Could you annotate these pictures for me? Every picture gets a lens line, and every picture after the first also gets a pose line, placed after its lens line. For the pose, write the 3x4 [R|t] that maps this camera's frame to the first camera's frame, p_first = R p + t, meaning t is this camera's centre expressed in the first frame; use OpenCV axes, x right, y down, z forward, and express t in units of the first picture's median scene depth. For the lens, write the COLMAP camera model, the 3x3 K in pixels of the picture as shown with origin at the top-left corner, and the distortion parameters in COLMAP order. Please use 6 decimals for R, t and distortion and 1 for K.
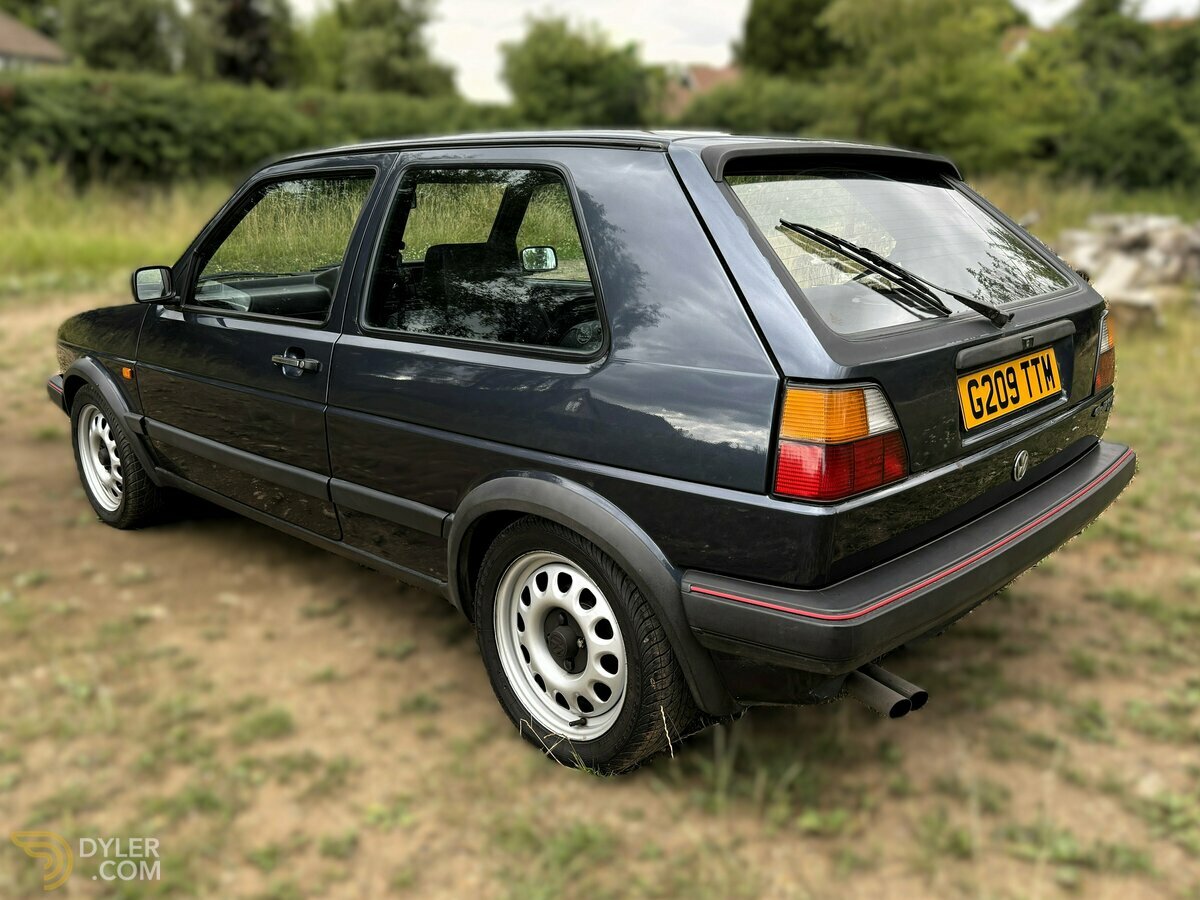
lens RADIAL K [[1017.4, 0, 598.9], [0, 1017.4, 431.7], [0, 0, 1]] dist [0.094136, -0.172816]
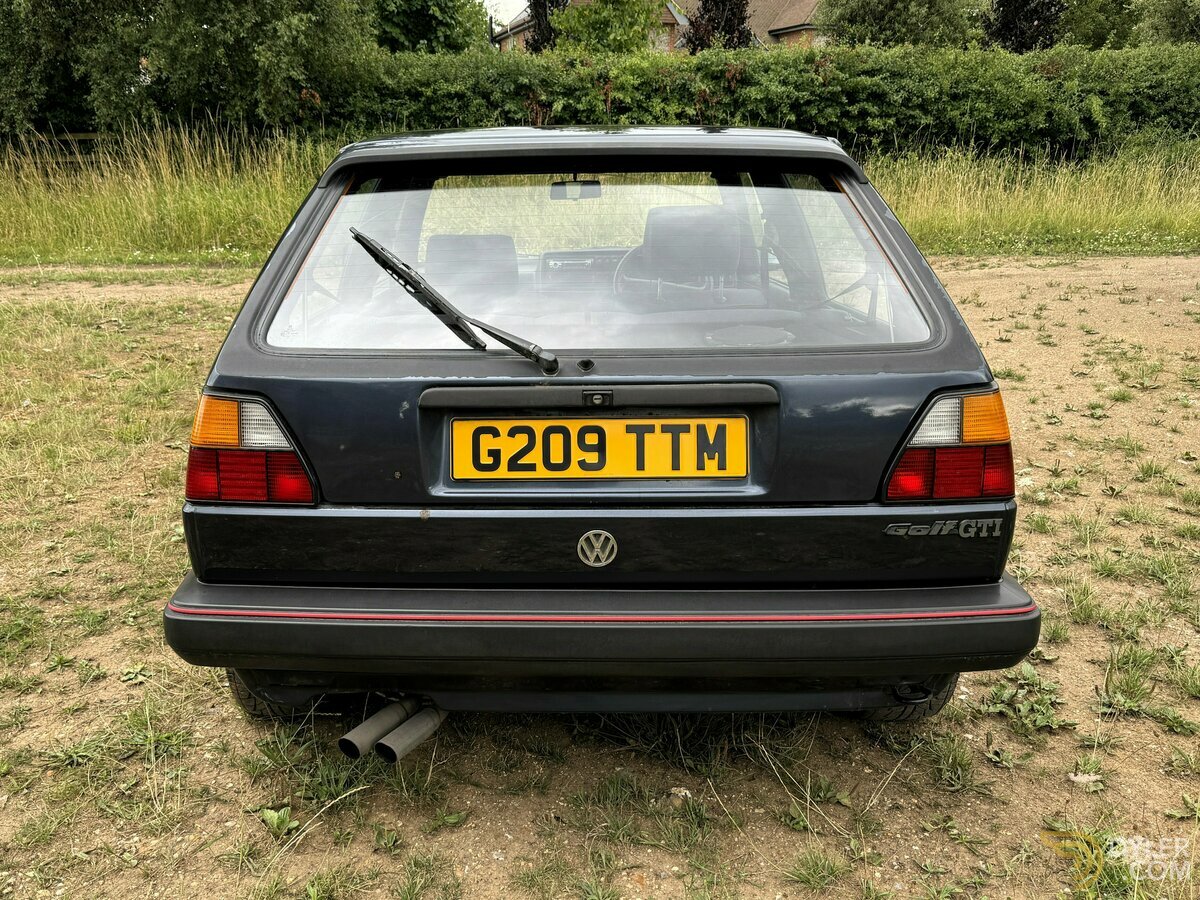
lens RADIAL K [[1070.8, 0, 595.7], [0, 1070.8, 430.2], [0, 0, 1]] dist [0.113206, -0.223816]
pose [[0.676314, 0.187961, -0.712229, 1.015496], [-0.173131, 0.980372, 0.094325, -0.140862], [0.715978, 0.059516, 0.695581, 0.411516]]
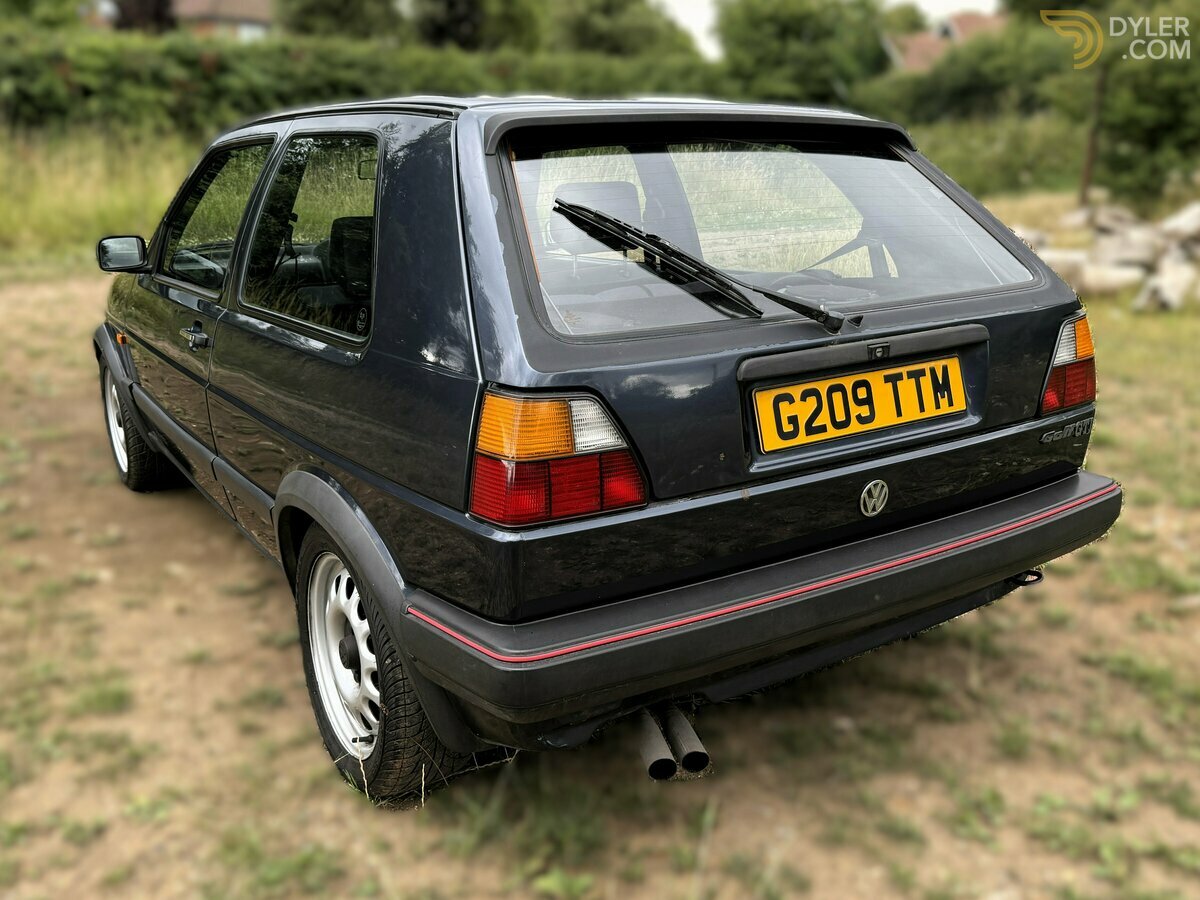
lens RADIAL K [[1070.8, 0, 595.7], [0, 1070.8, 430.2], [0, 0, 1]] dist [0.113206, -0.223816]
pose [[0.971039, 0.060128, -0.231230, 0.397604], [-0.055458, 0.998105, 0.026651, -0.033507], [0.232394, -0.013056, 0.972534, 0.097750]]
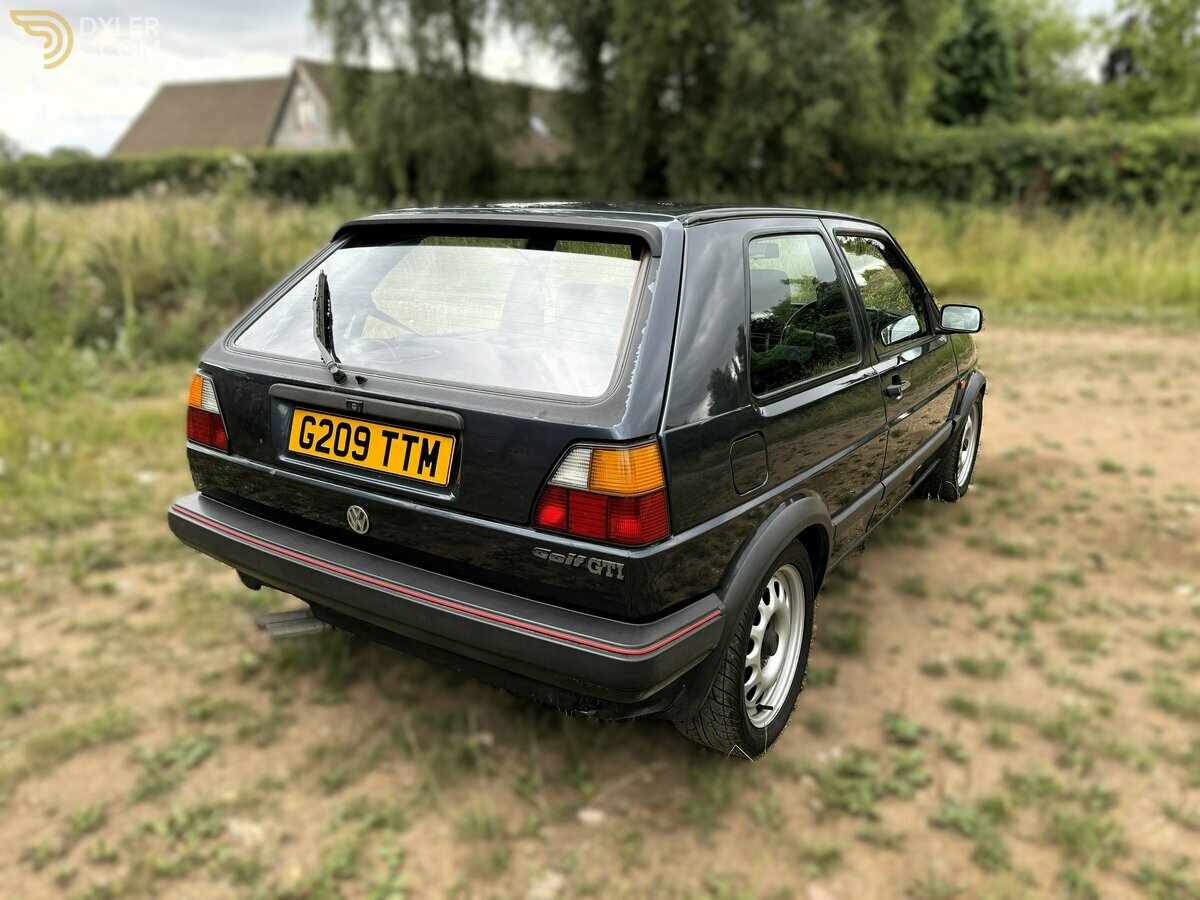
lens RADIAL K [[907.2, 0, 600.0], [0, 907.2, 450.0], [0, 0, 1]] dist [0.080924, -0.108840]
pose [[0.163699, 0.259610, -0.951738, 1.362772], [-0.247829, 0.944635, 0.215046, -0.307789], [0.954874, 0.200666, 0.218974, 1.038178]]
